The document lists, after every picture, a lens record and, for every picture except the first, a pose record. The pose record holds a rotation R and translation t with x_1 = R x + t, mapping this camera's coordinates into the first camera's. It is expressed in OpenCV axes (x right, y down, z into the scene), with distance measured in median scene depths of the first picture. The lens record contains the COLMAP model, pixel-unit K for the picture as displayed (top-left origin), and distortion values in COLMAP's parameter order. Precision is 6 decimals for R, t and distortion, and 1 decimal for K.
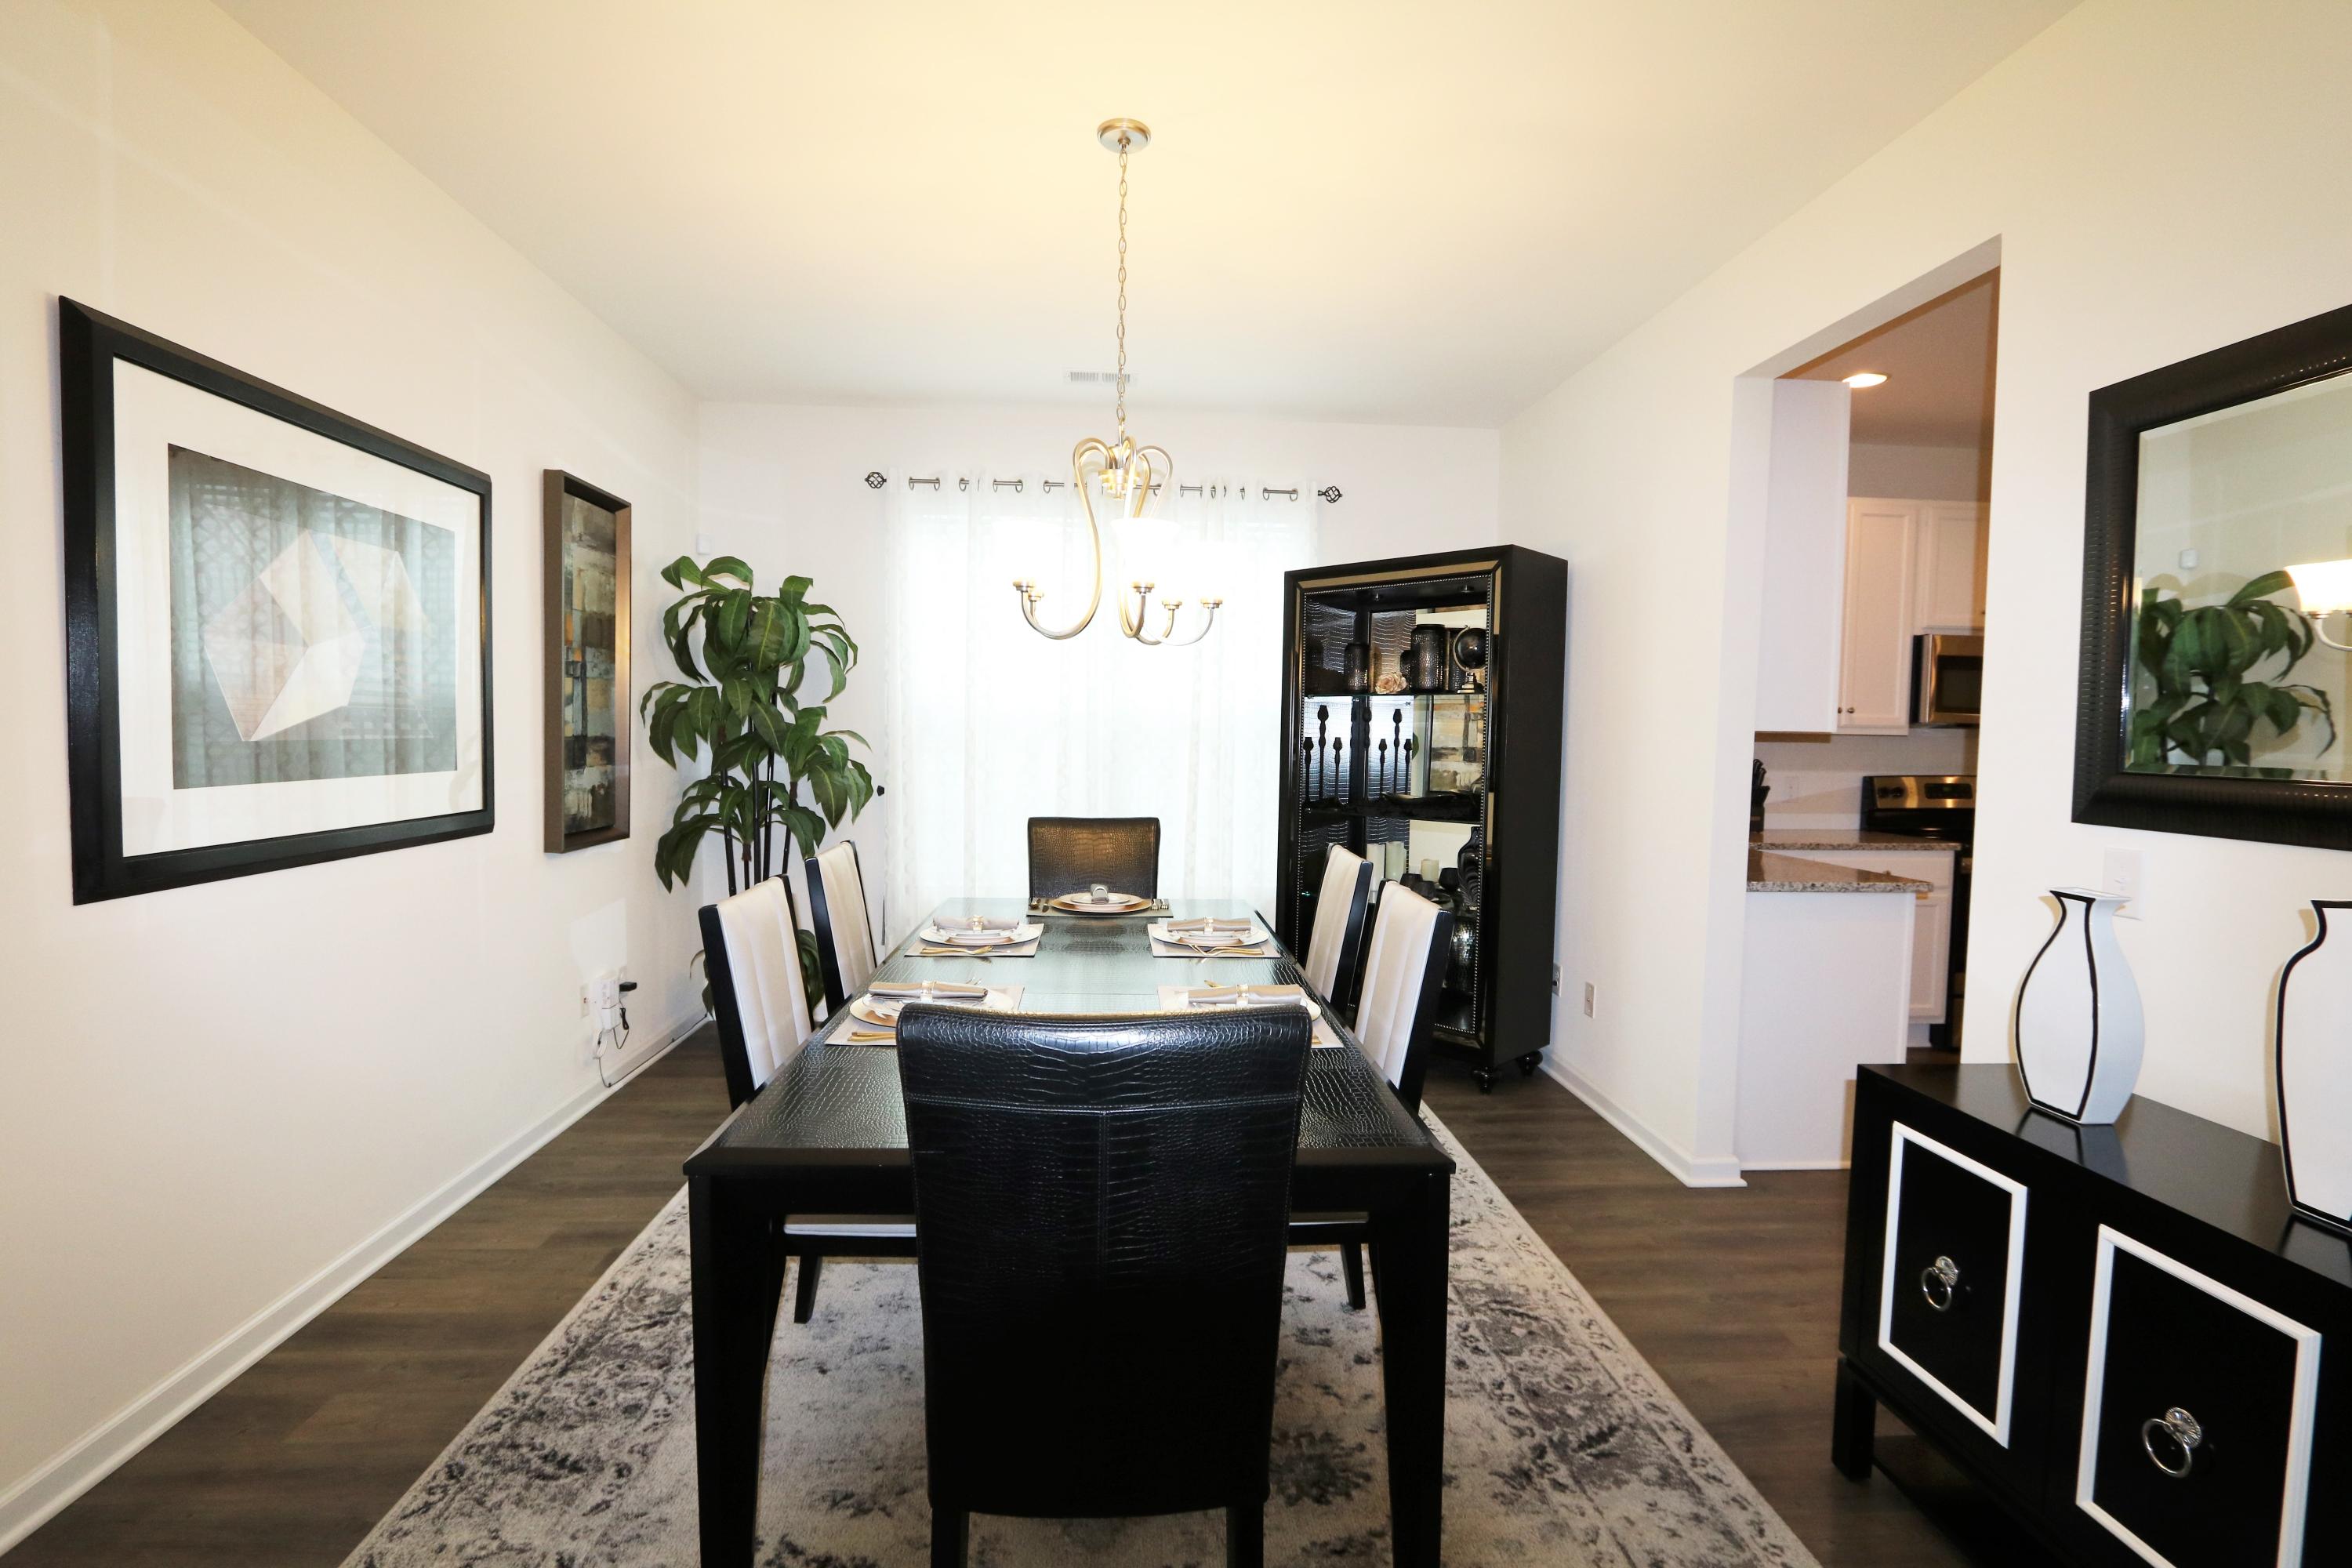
lens RADIAL K [[1085.4, 0, 1174.2], [0, 1085.4, 787.4], [0, 0, 1]] dist [-0.020635, 0.004155]
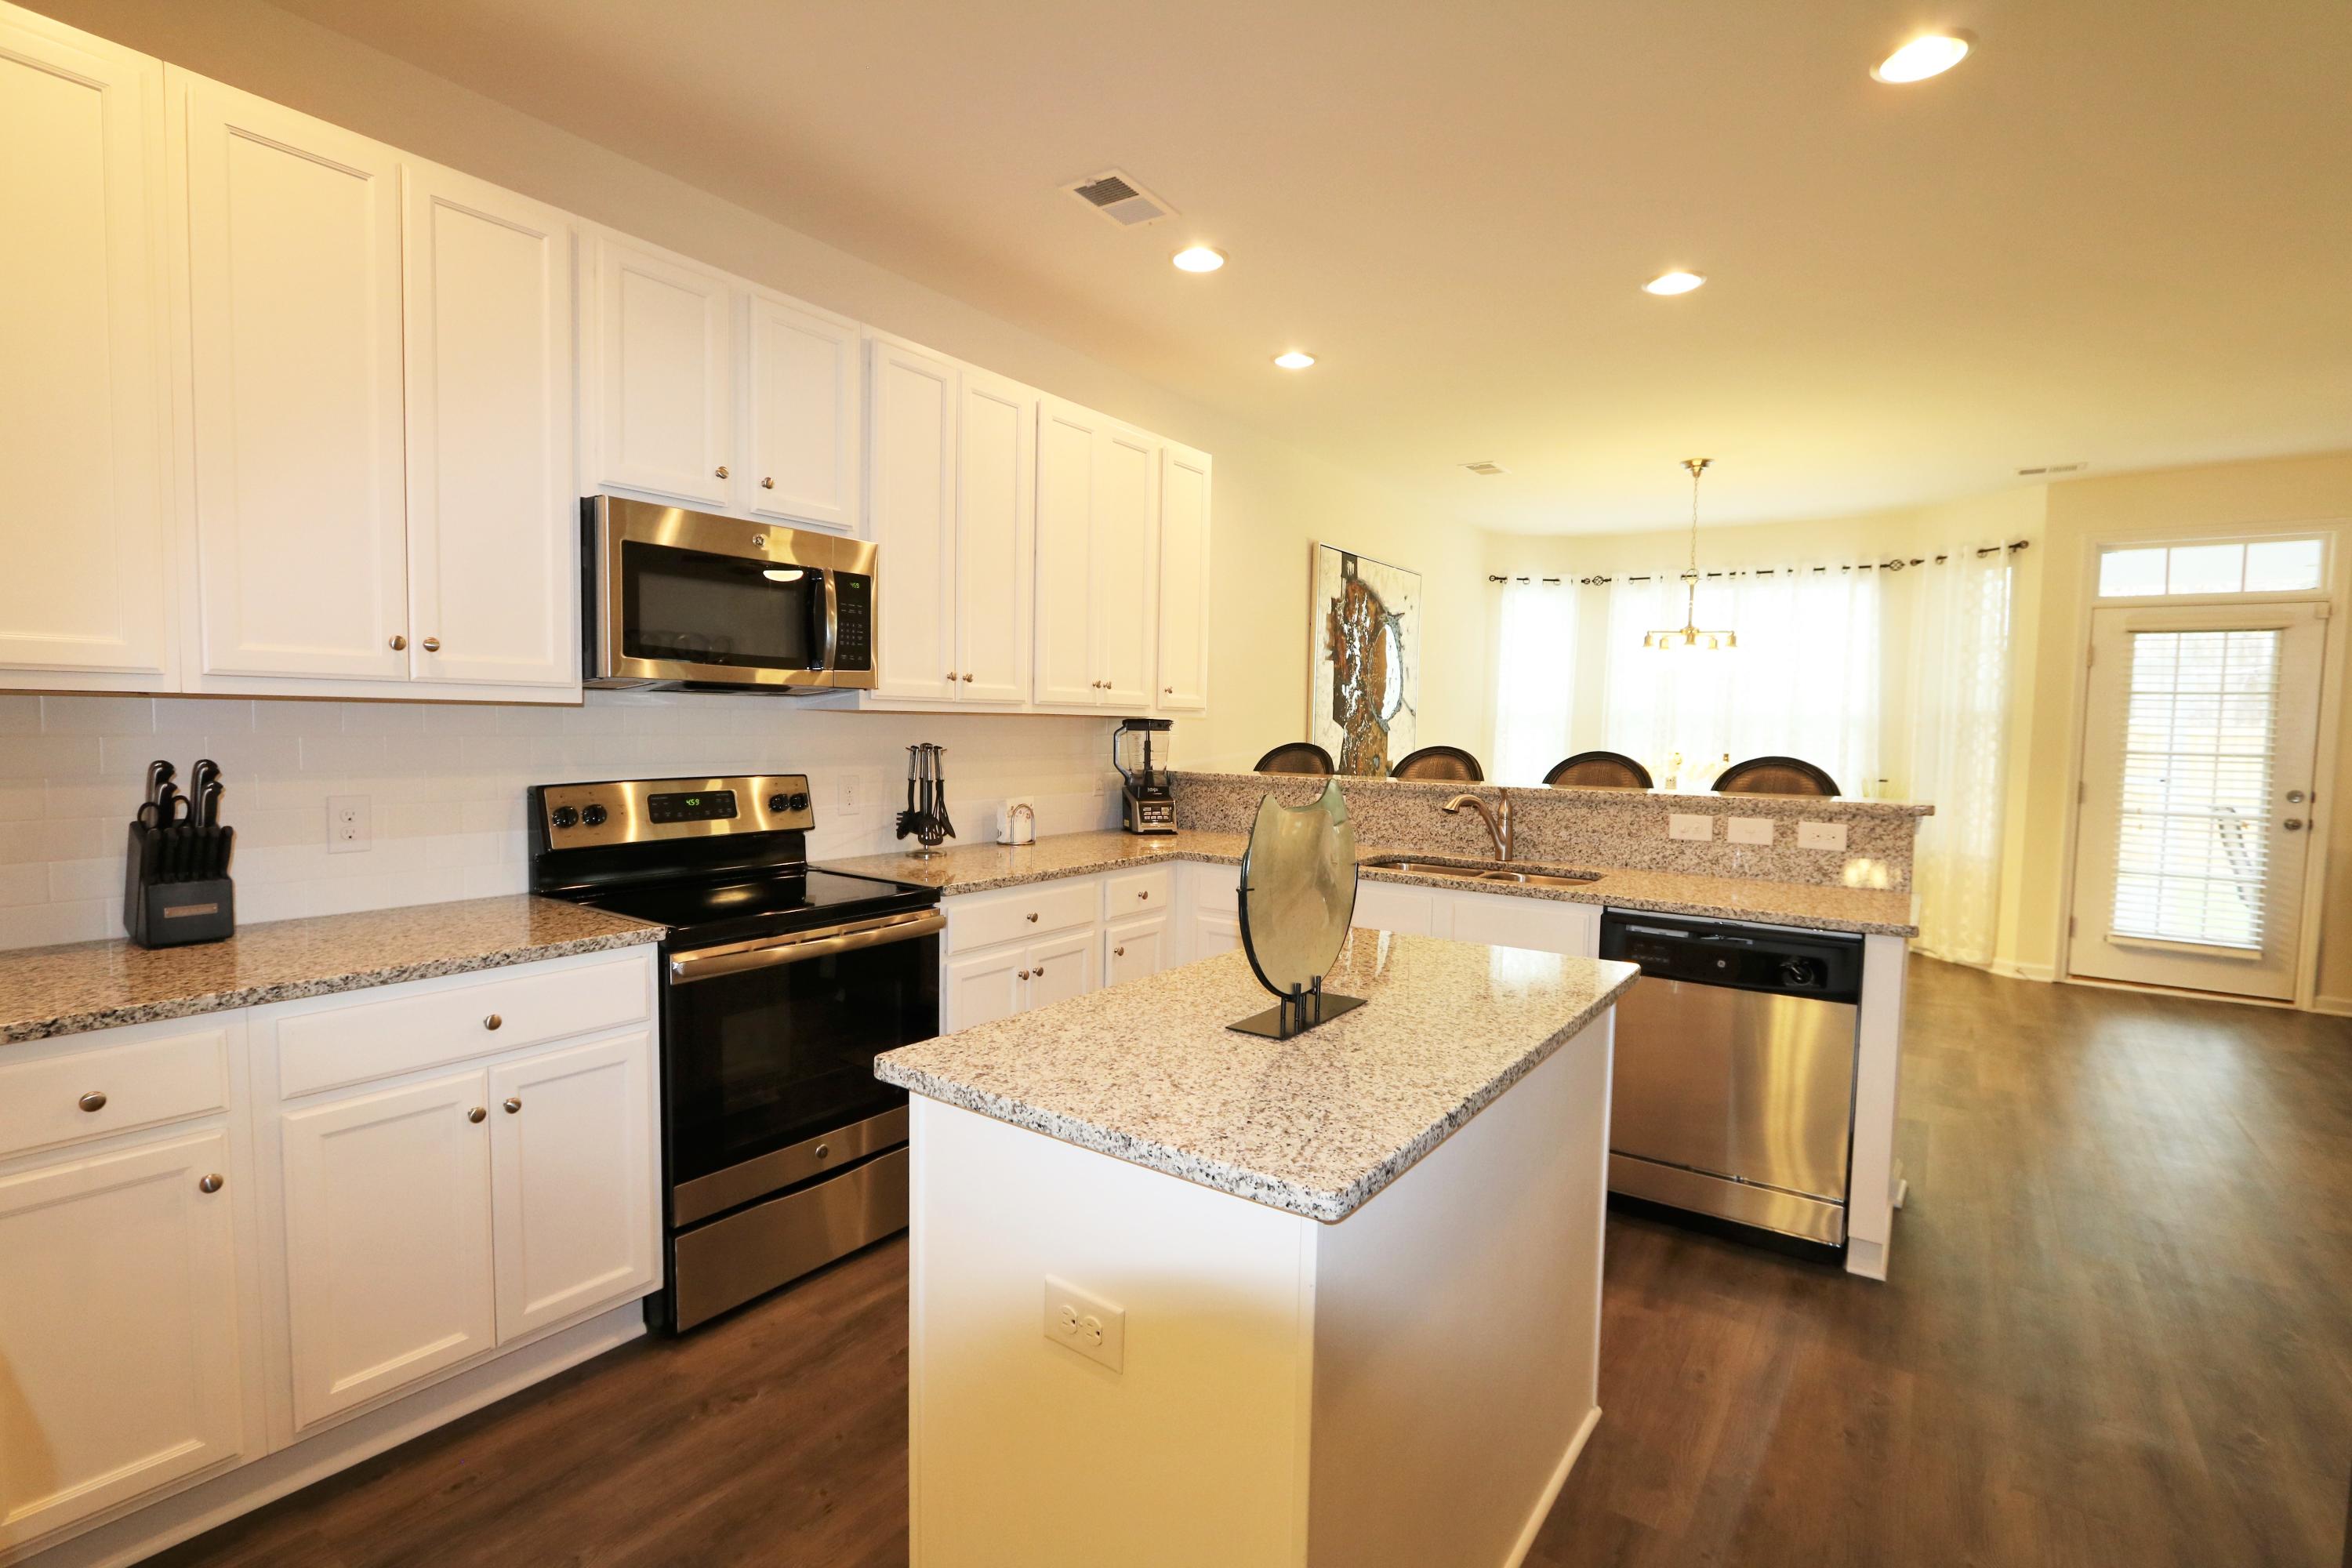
lens RADIAL K [[1085.4, 0, 1174.2], [0, 1085.4, 787.4], [0, 0, 1]] dist [-0.020635, 0.004155]
pose [[0.639599, -0.051344, 0.766992, 0.599116], [0.031583, 0.998680, 0.040516, -0.027146], [-0.768060, -0.001690, 0.640376, 0.604500]]
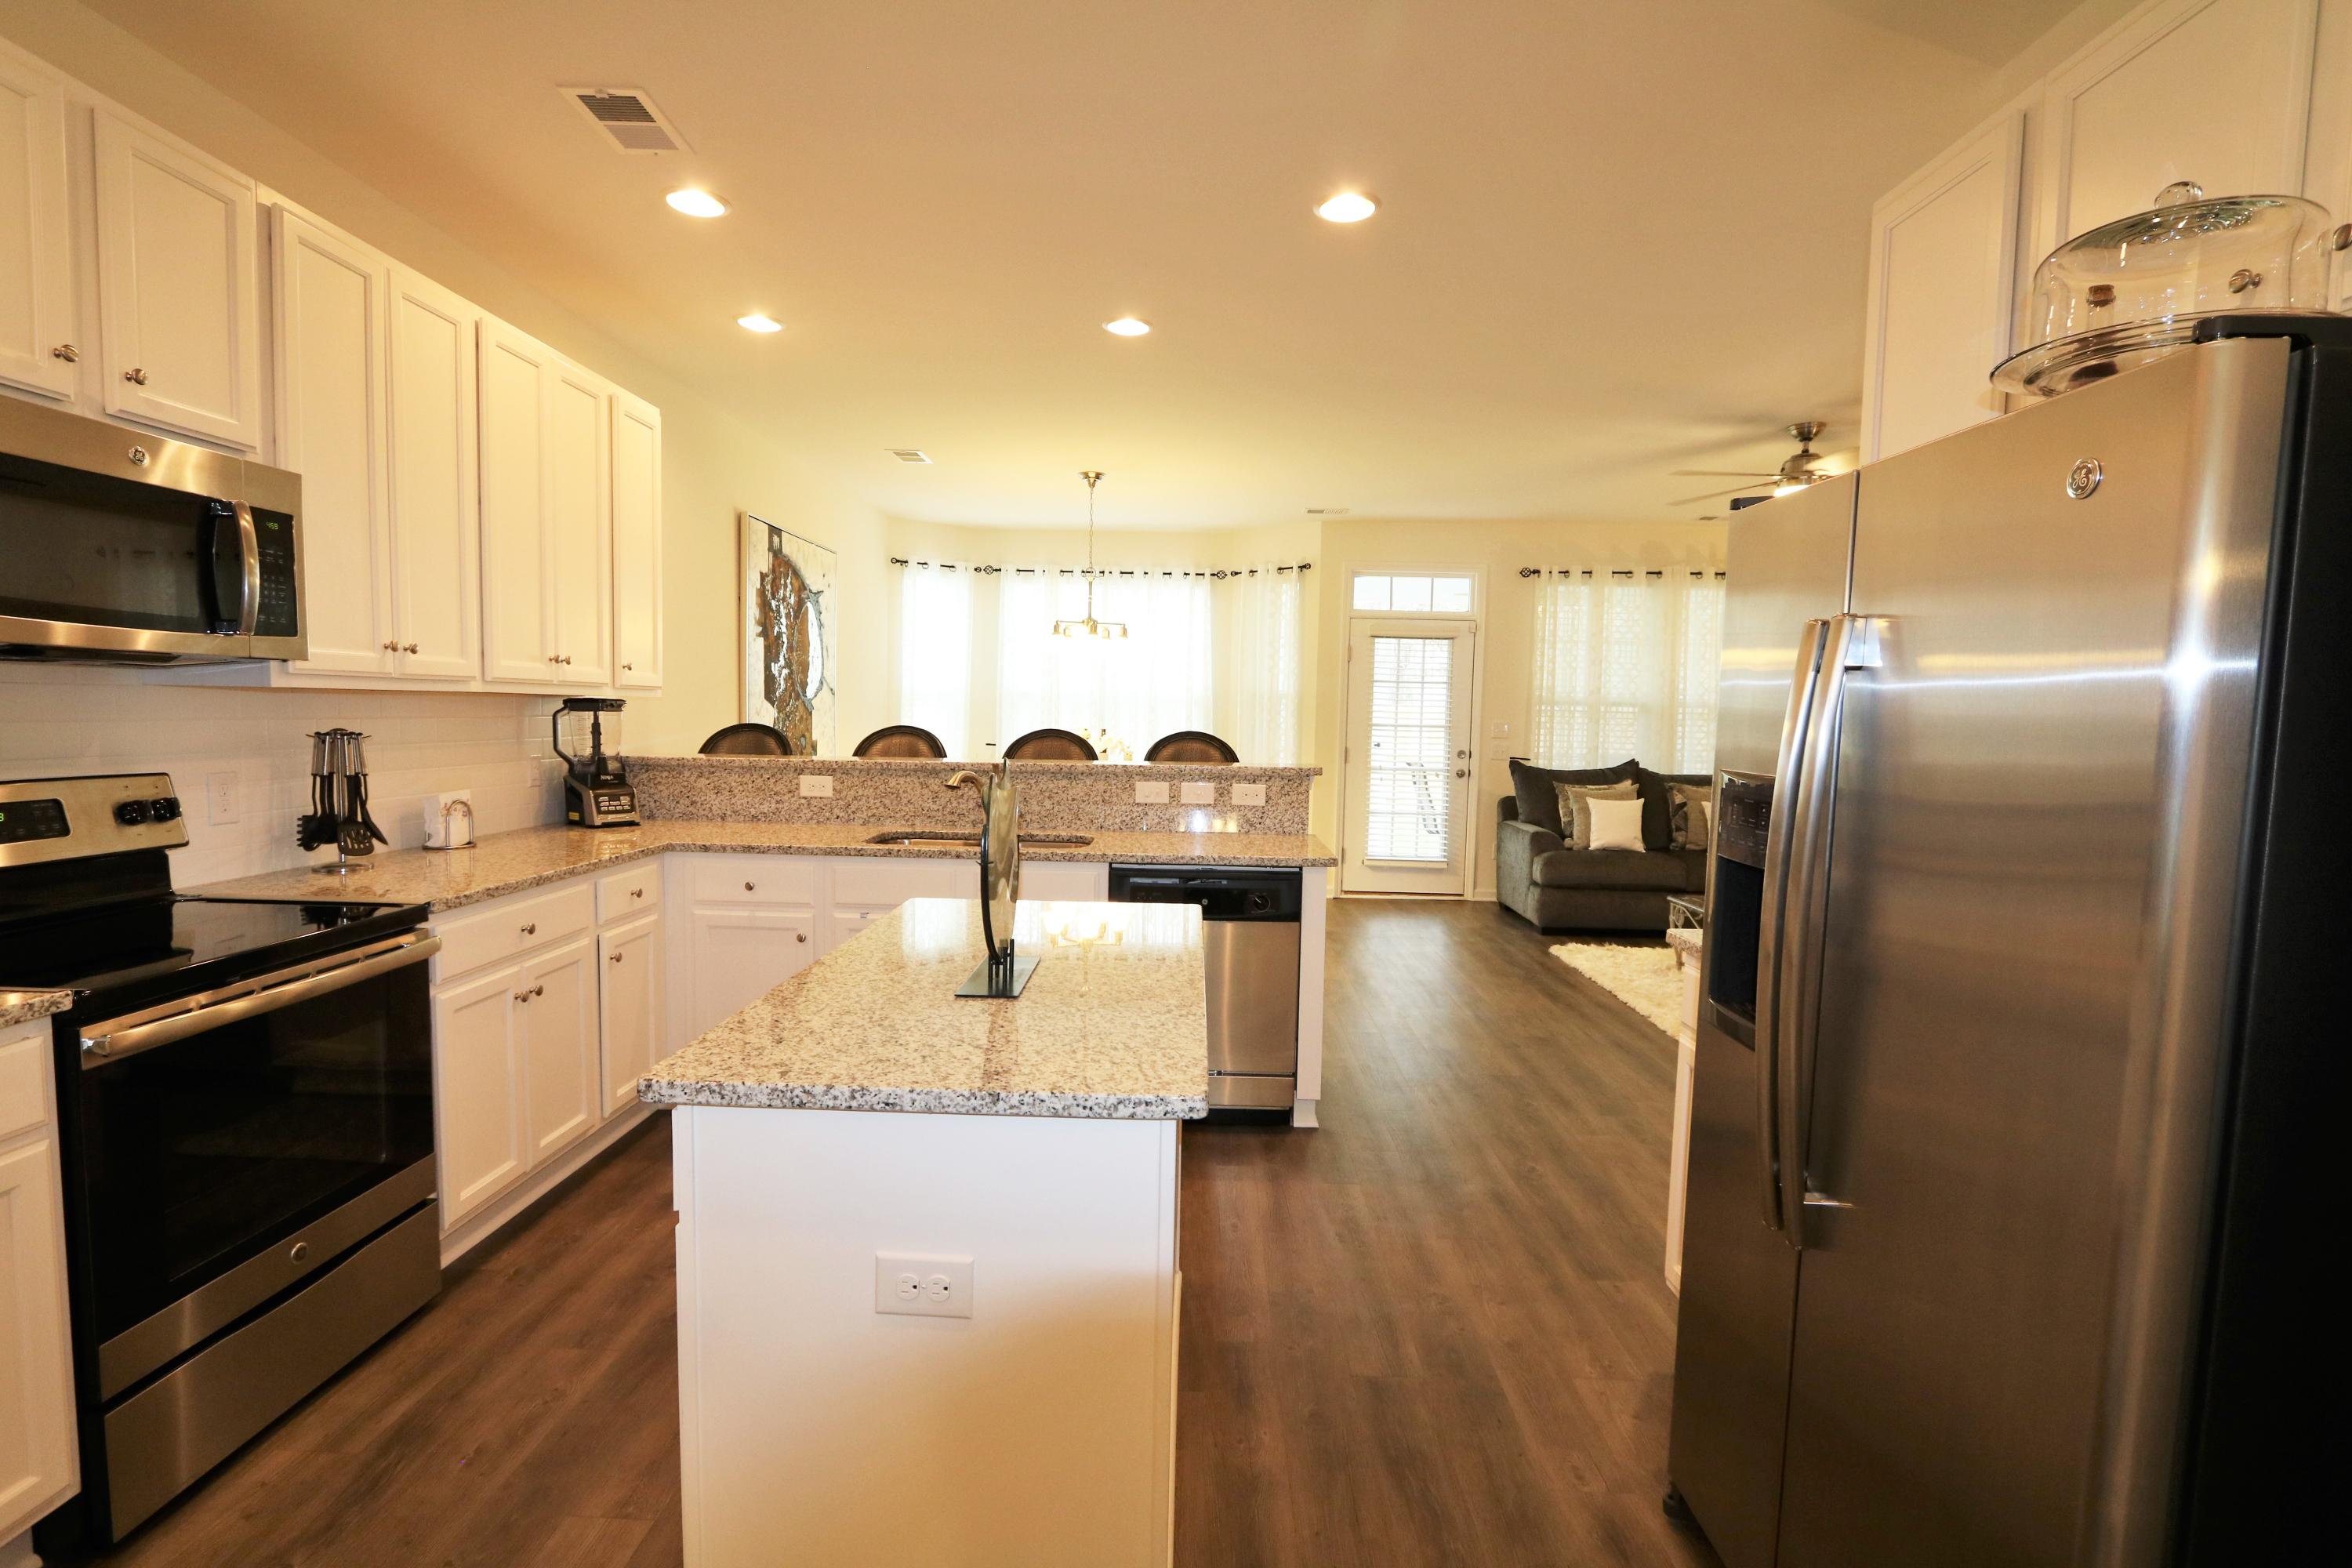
lens RADIAL K [[1085.4, 0, 1174.2], [0, 1085.4, 787.4], [0, 0, 1]] dist [-0.020635, 0.004155]
pose [[0.092006, -0.083965, 0.992212, 0.504913], [0.032325, 0.996165, 0.081302, -0.034838], [-0.995234, 0.024593, 0.094367, 0.721480]]
